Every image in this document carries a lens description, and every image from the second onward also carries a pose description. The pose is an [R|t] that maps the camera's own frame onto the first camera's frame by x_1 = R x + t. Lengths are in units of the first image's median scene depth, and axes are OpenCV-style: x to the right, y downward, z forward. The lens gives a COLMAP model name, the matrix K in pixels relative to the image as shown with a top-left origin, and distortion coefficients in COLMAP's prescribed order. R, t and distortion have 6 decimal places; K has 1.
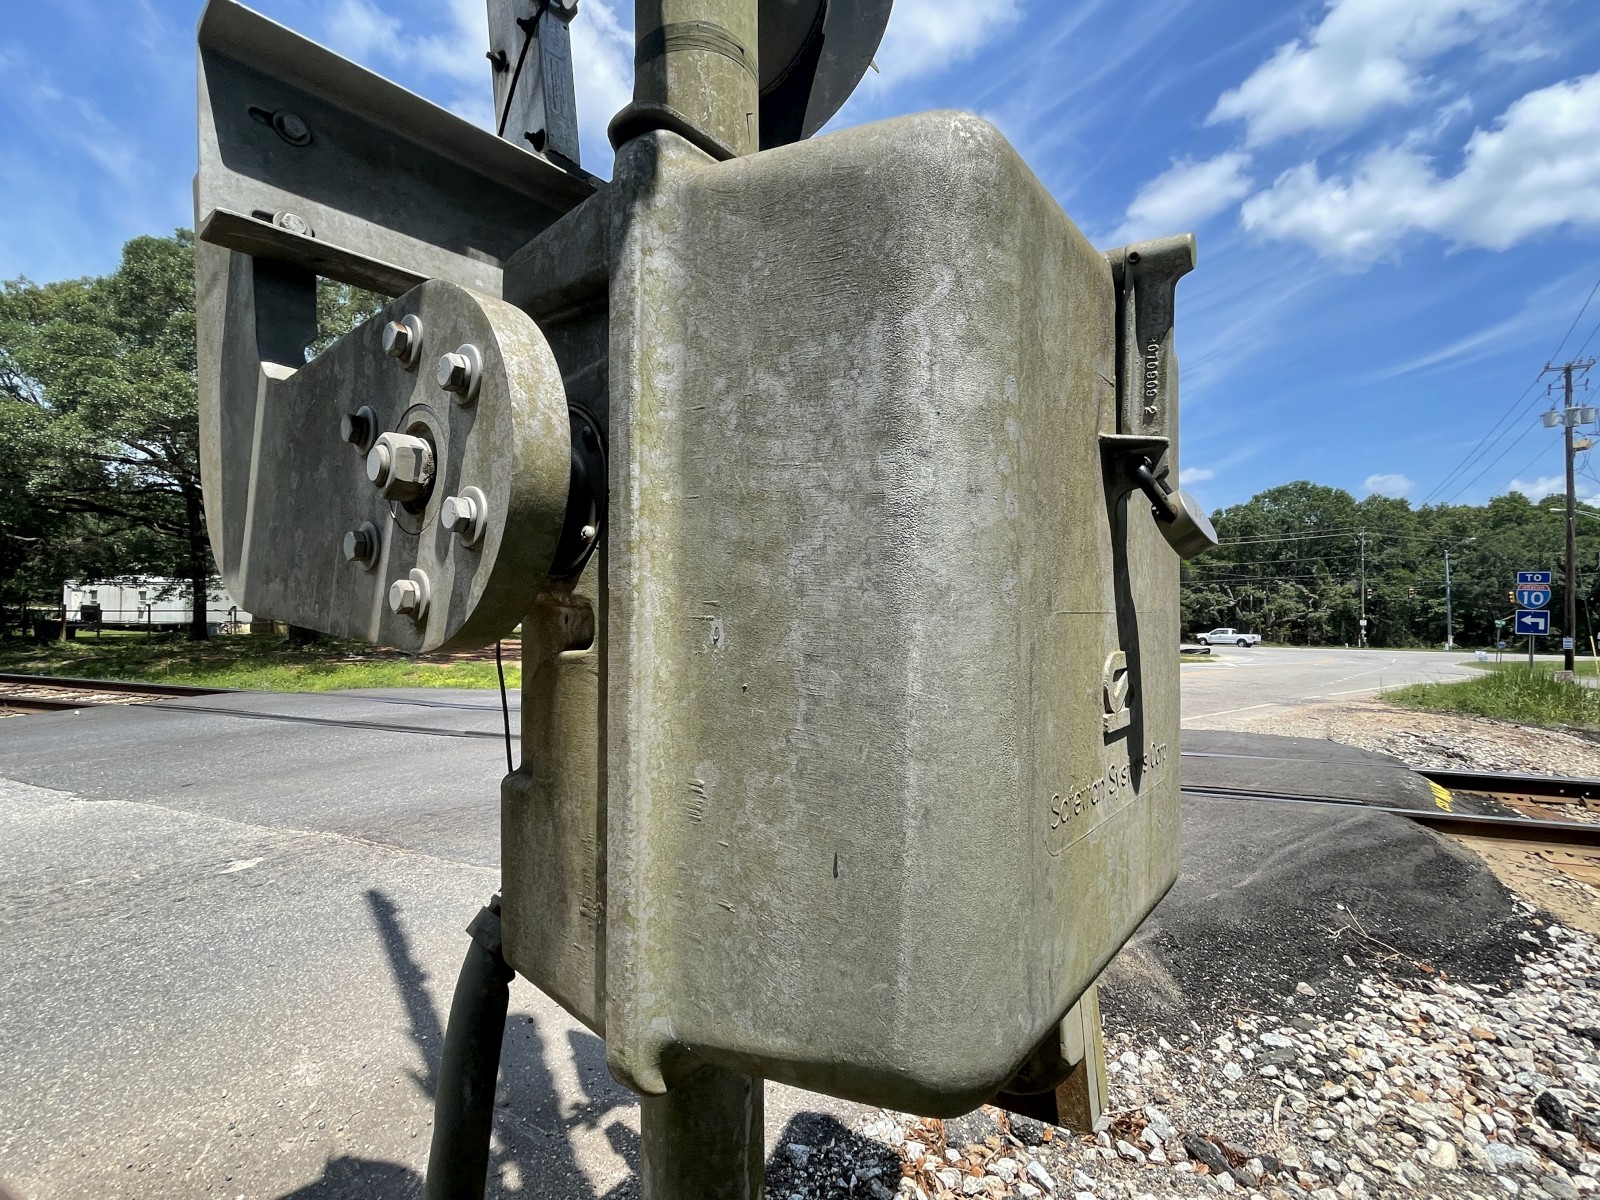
lens RADIAL K [[756.0, 0, 800.0], [0, 756.0, 600.0], [0, 0, 1]] dist [-0.002088, -0.000333]
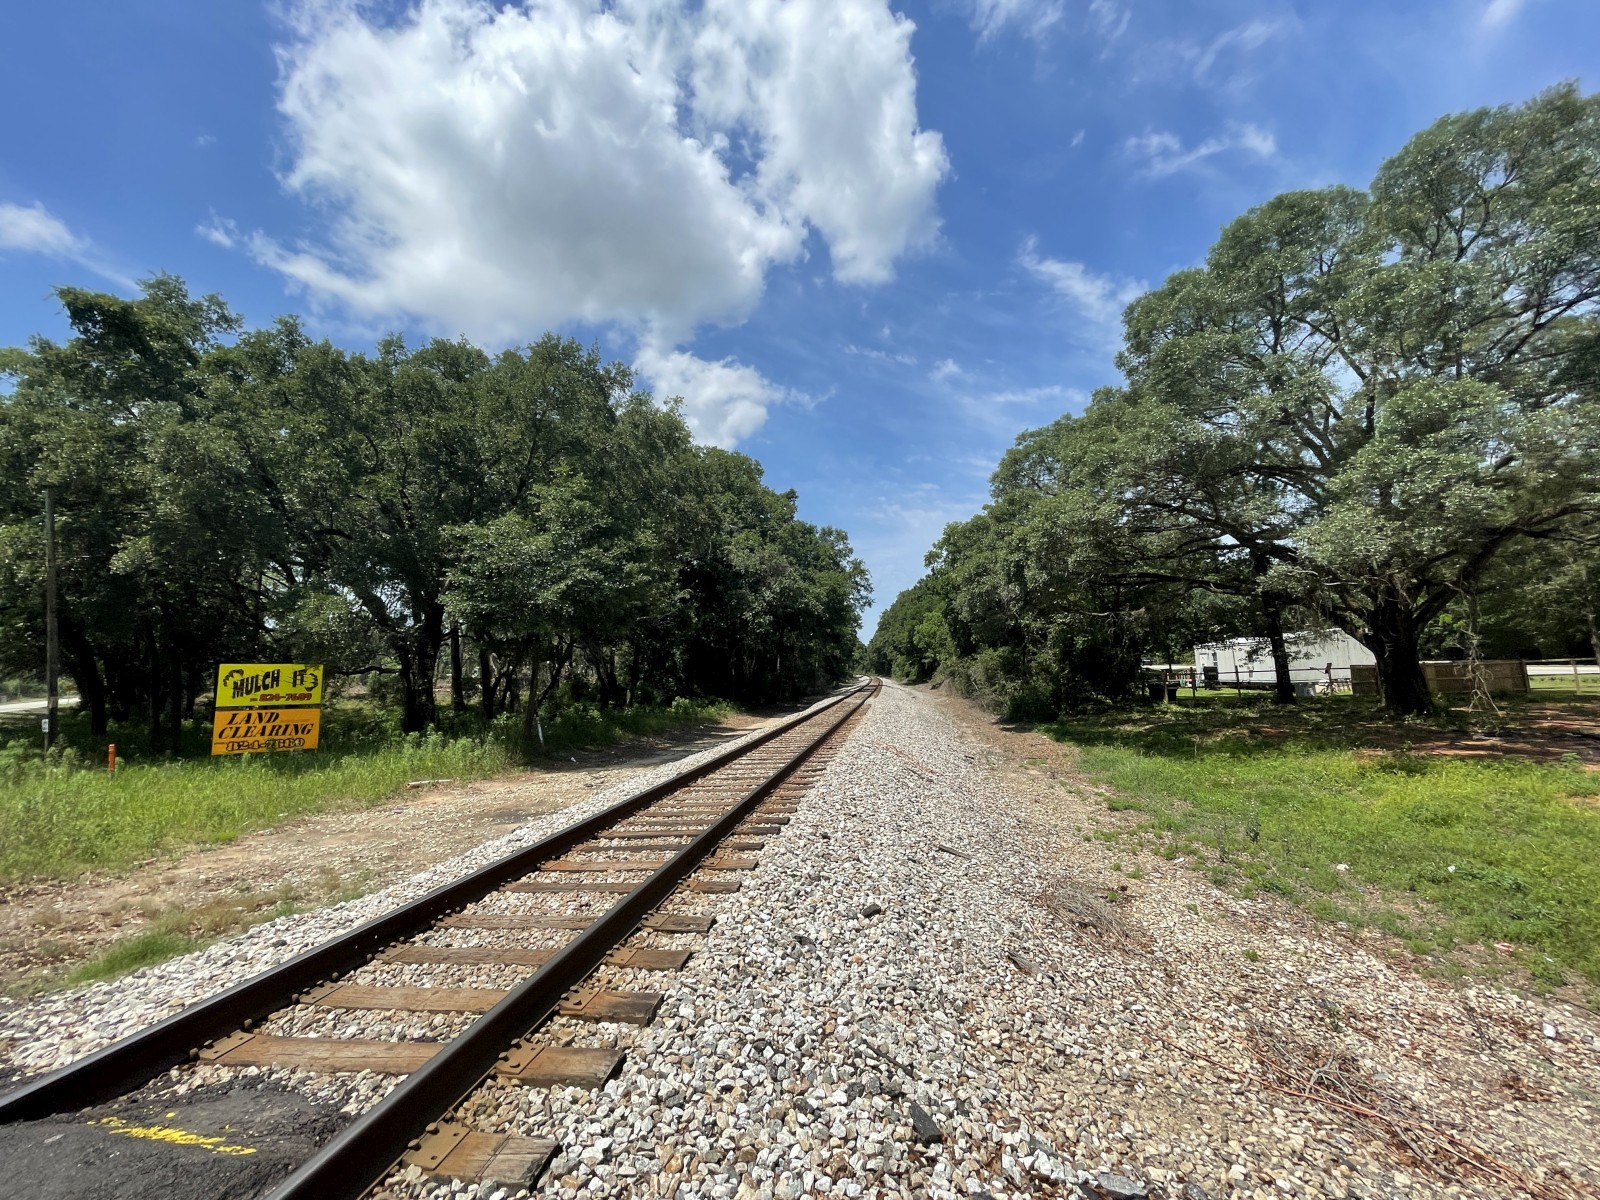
lens RADIAL K [[648.8, 0, 789.4], [0, 648.8, 626.0], [0, 0, 1]] dist [0.000715, -0.000216]
pose [[0.158678, -0.098688, -0.982386, -0.114203], [0.060646, 0.994087, -0.090068, -0.005025], [0.985466, -0.045286, 0.163725, 0.284097]]
